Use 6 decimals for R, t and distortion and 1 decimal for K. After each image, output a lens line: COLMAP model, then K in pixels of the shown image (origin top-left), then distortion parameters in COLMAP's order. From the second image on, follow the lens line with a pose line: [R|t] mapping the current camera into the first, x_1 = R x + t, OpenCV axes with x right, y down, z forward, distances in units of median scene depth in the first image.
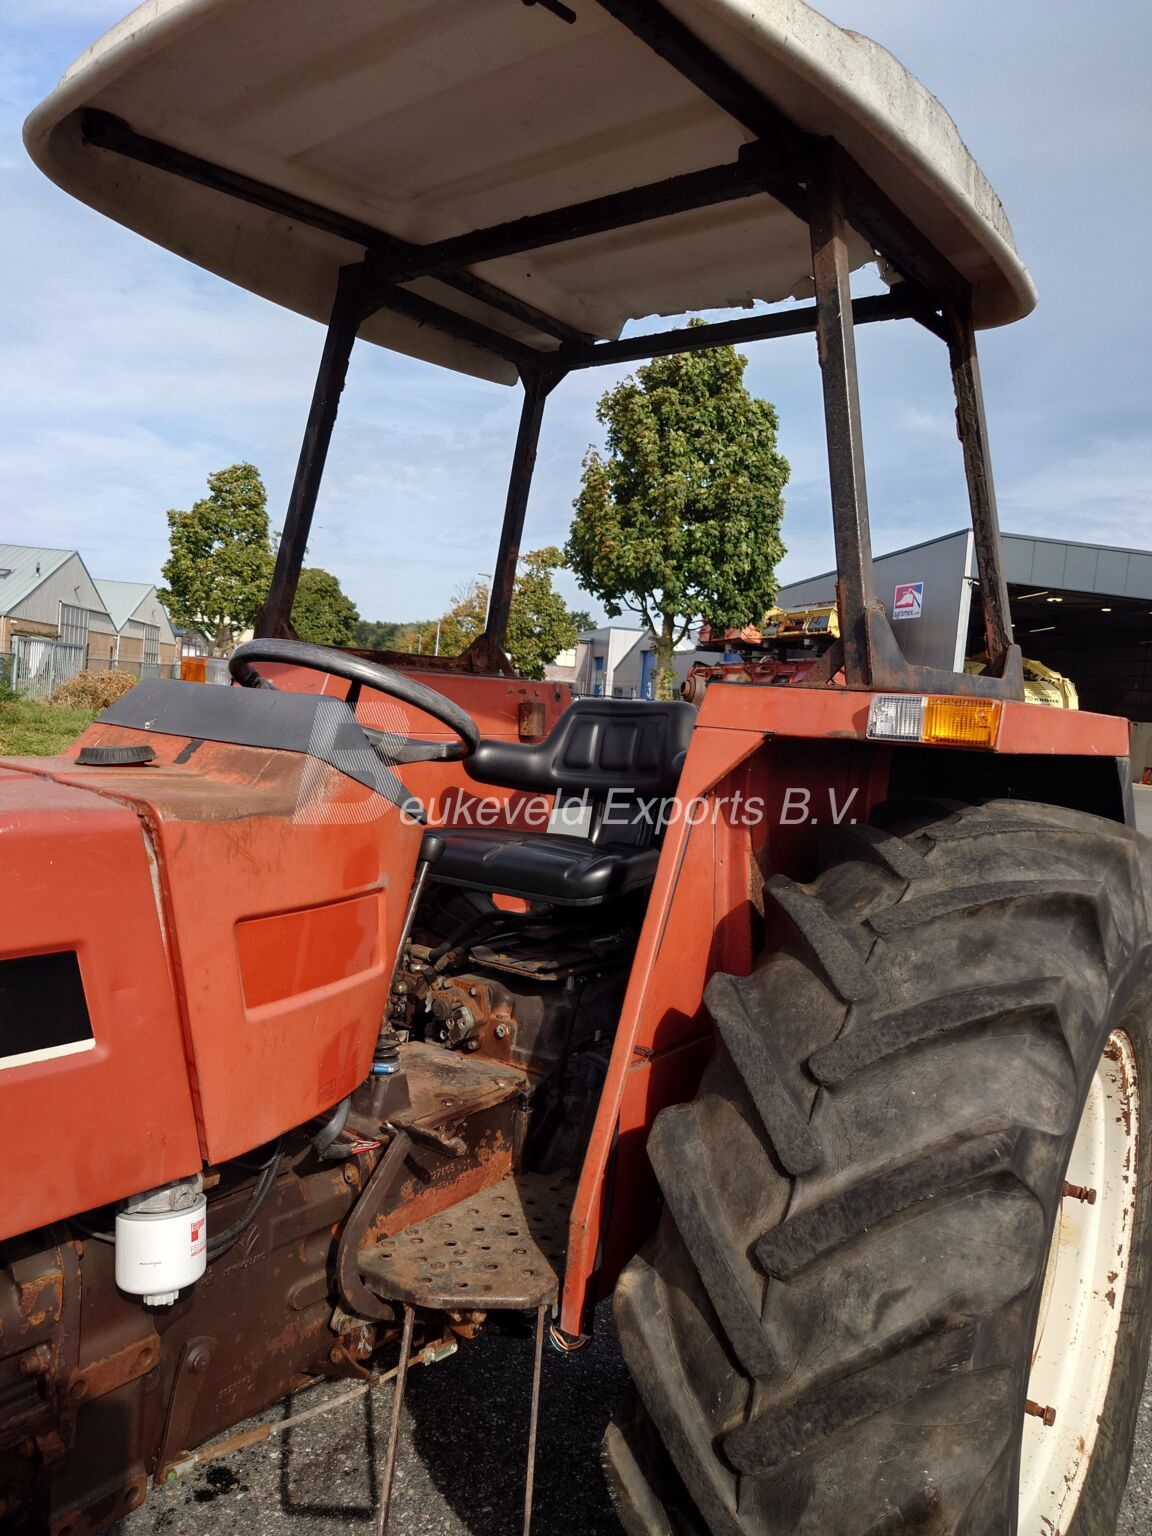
lens RADIAL K [[1193.0, 0, 576.0], [0, 1193.0, 768.0], [0, 0, 1]] dist [0.051975, -0.144049]
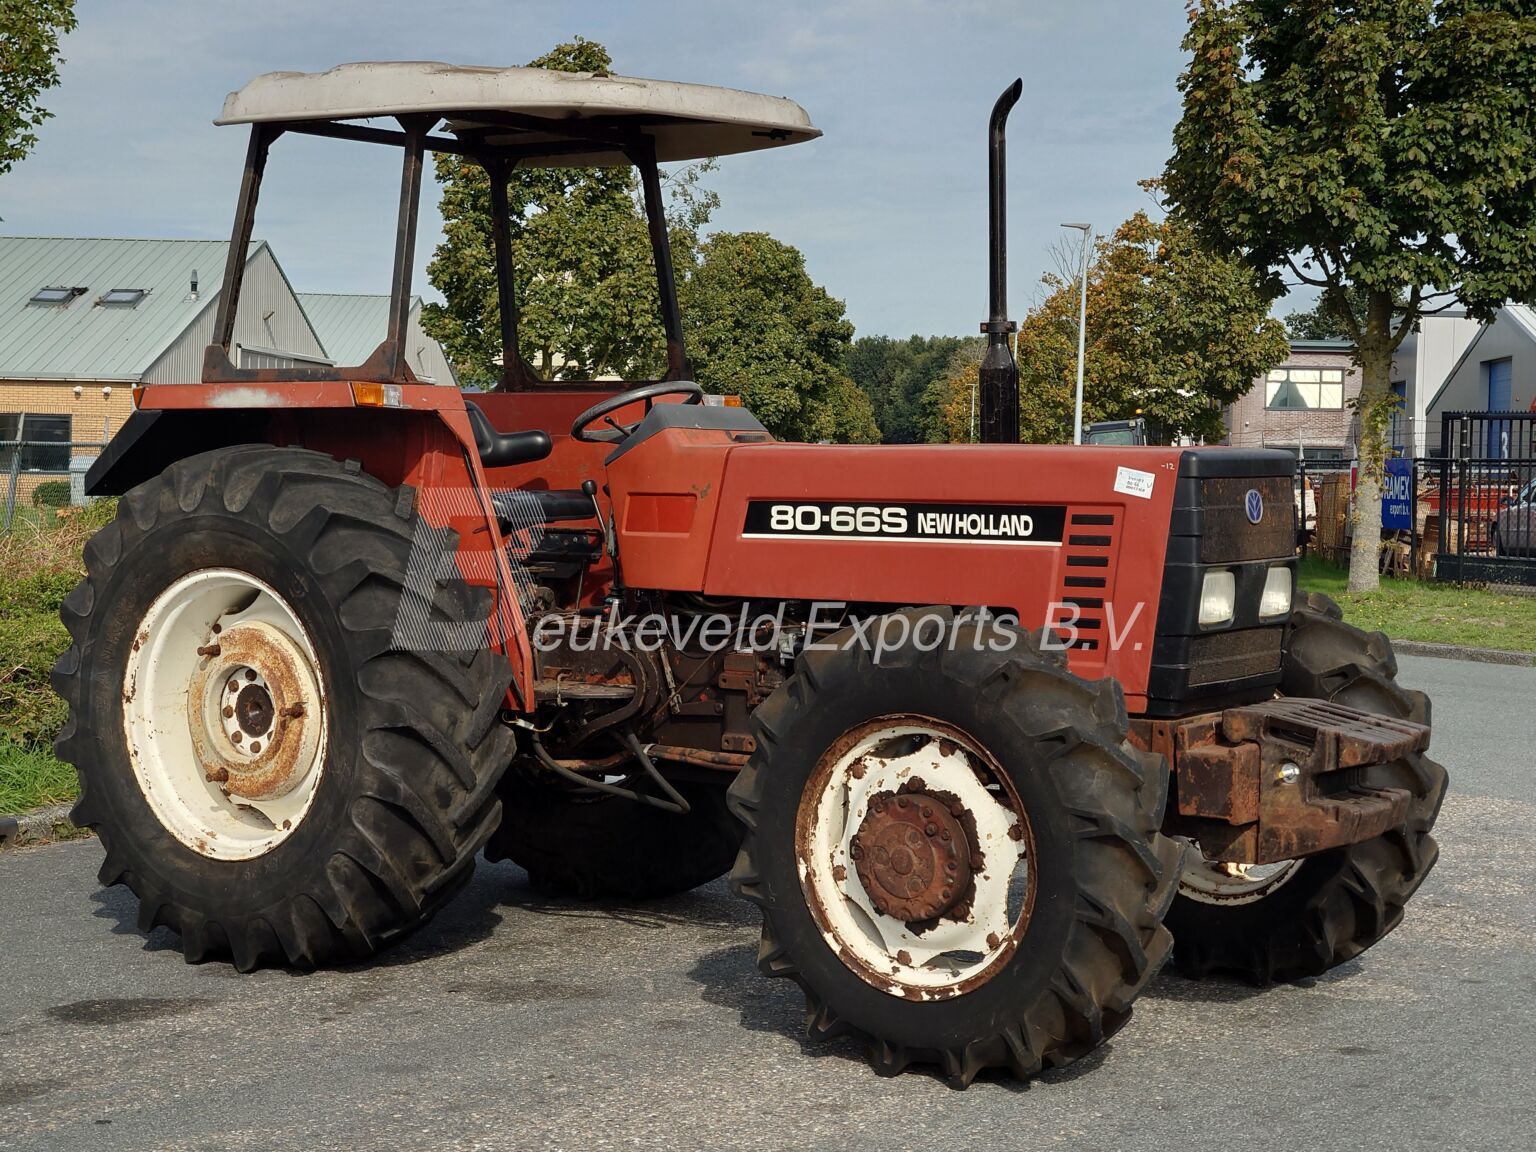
lens RADIAL K [[2799.9, 0, 736.6], [0, 2799.9, 572.9], [0, 0, 1]] dist [0.027842, -0.022622]
pose [[0.972227, -0.052319, -0.228118, 0.041039], [0.044464, 0.998232, -0.039441, 0.013625], [0.229778, 0.028202, 0.972834, -0.107736]]
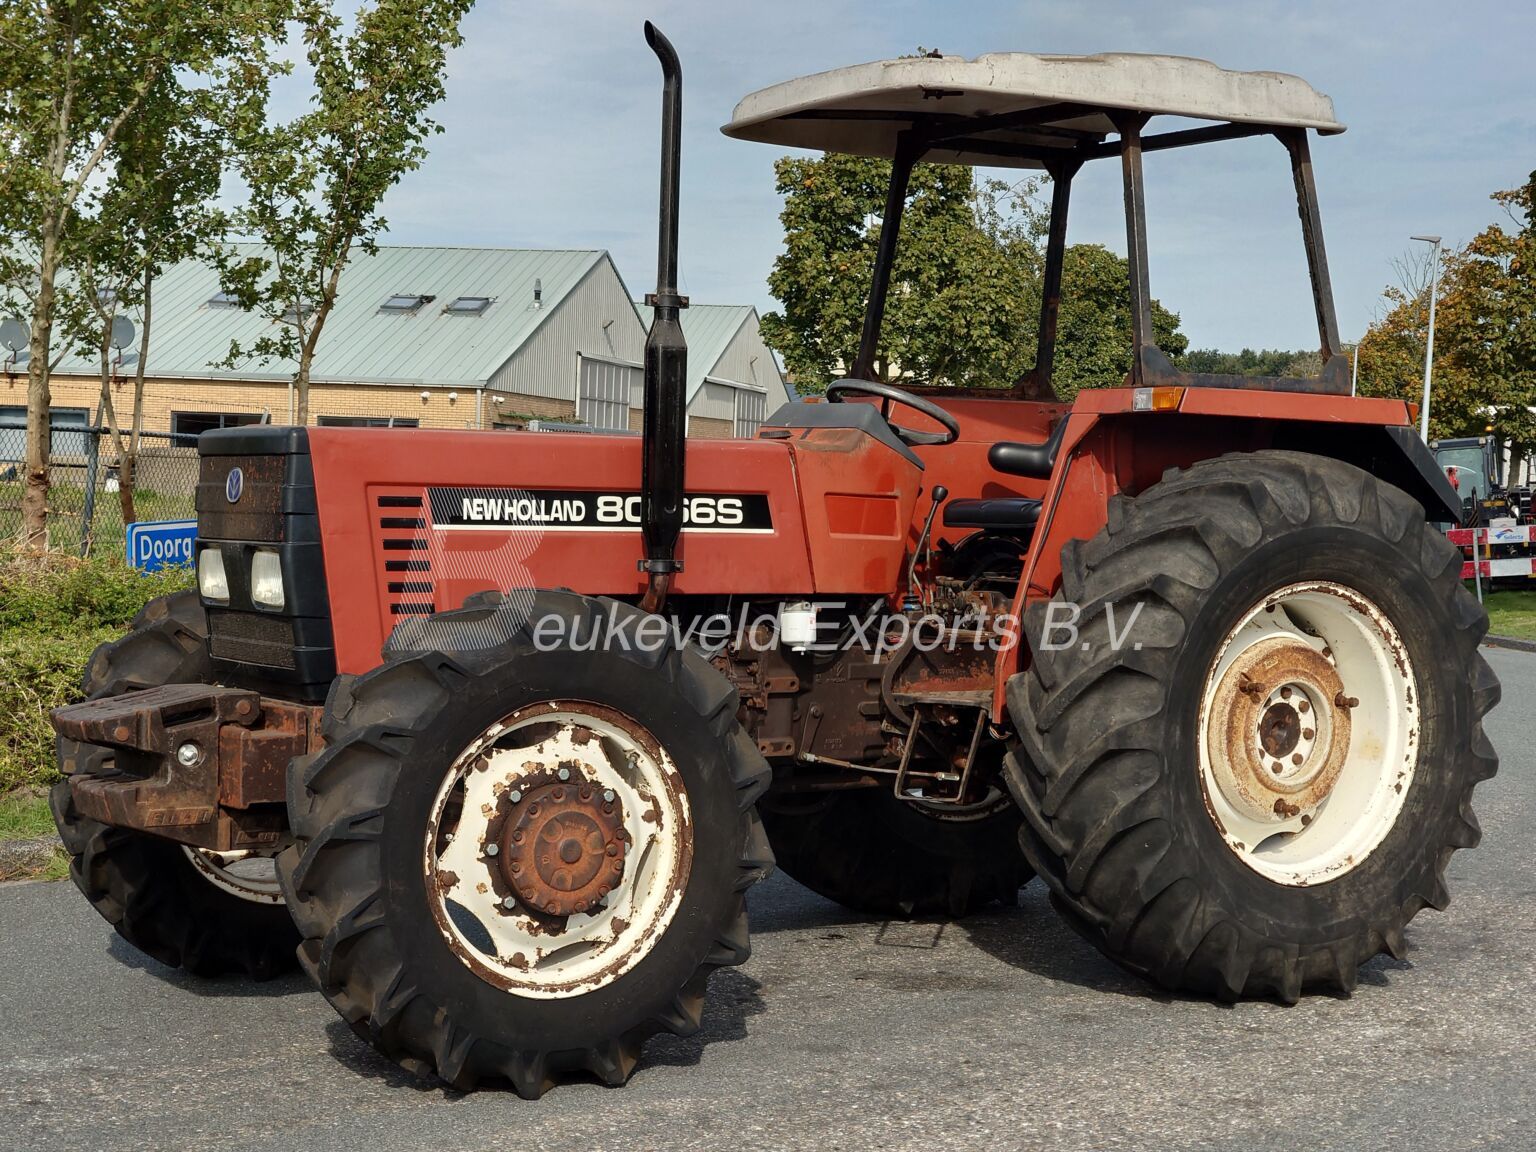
lens RADIAL K [[2799.9, 0, 736.6], [0, 2799.9, 572.9], [0, 0, 1]] dist [0.027842, -0.022622]
pose [[0.940469, -0.035913, -0.337978, 0.037539], [0.021180, 0.998662, -0.047180, 0.014198], [0.339220, 0.037213, 0.939971, -0.112916]]
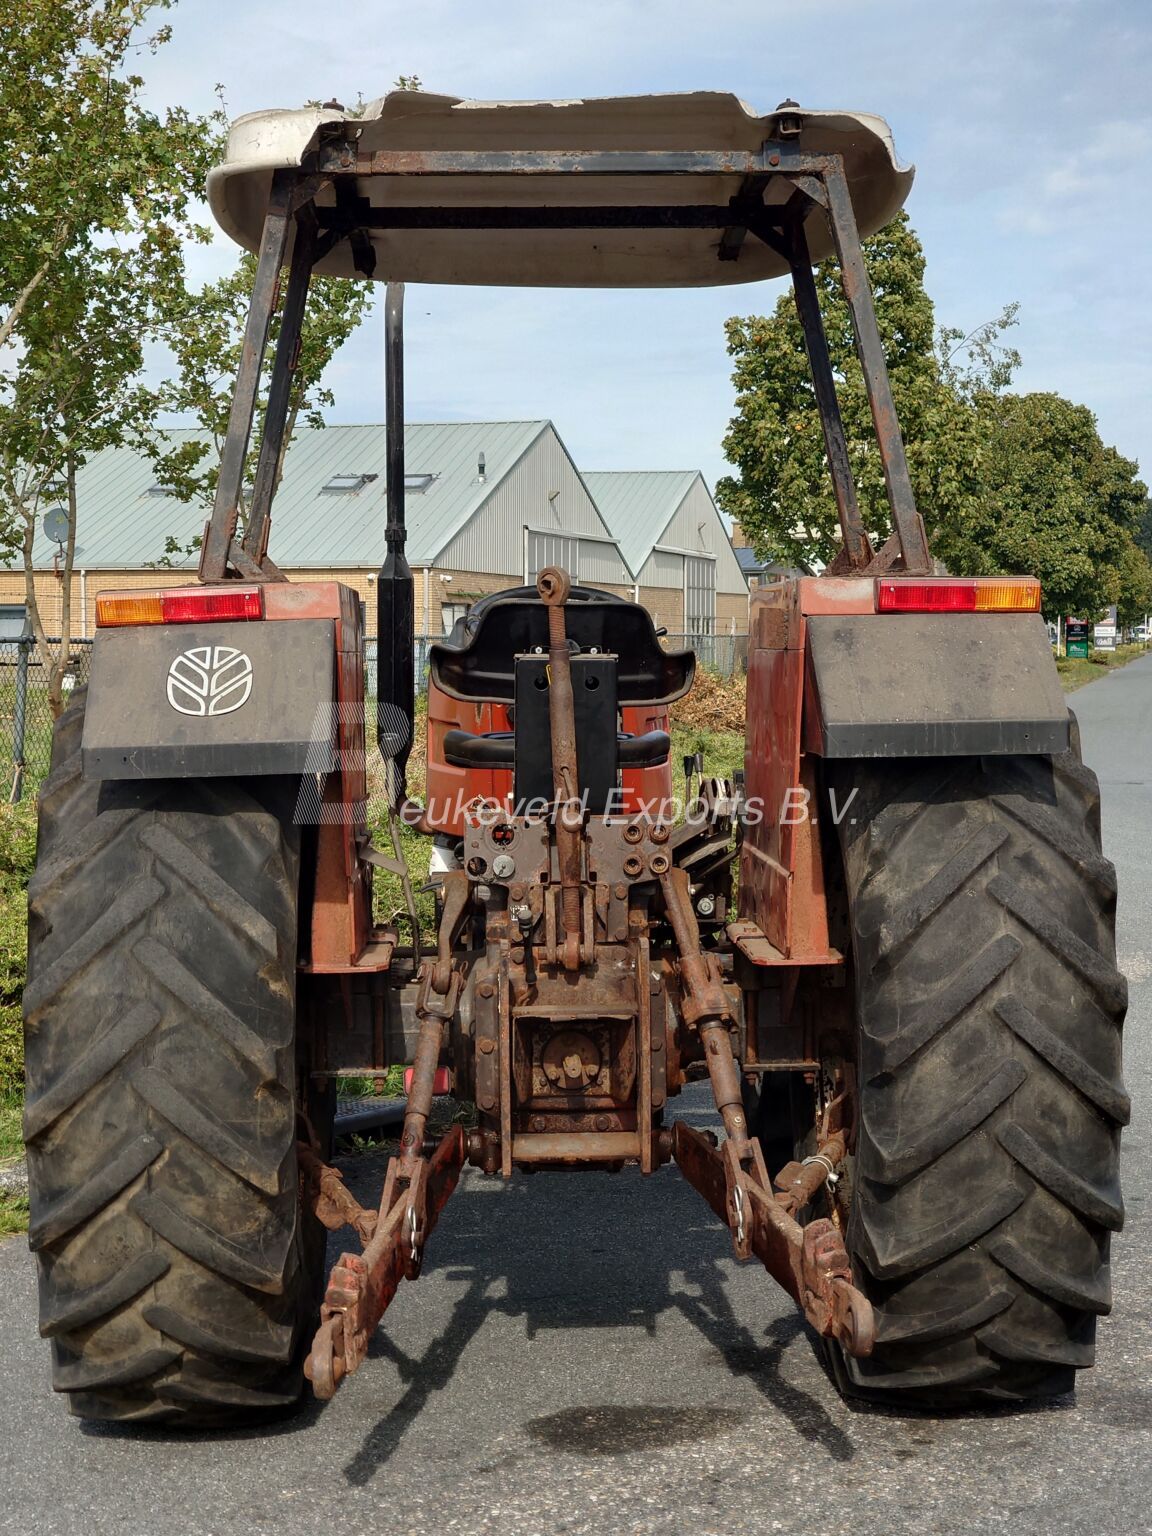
lens RADIAL K [[2799.9, 0, 453.9], [0, 2799.9, 796.0], [0, 0, 1]] dist [0.027842, -0.022622]
pose [[0.907888, -0.059161, -0.415017, 0.019073], [0.050660, 0.998220, -0.031475, 0.008212], [0.416140, 0.007551, 0.909269, -0.078791]]
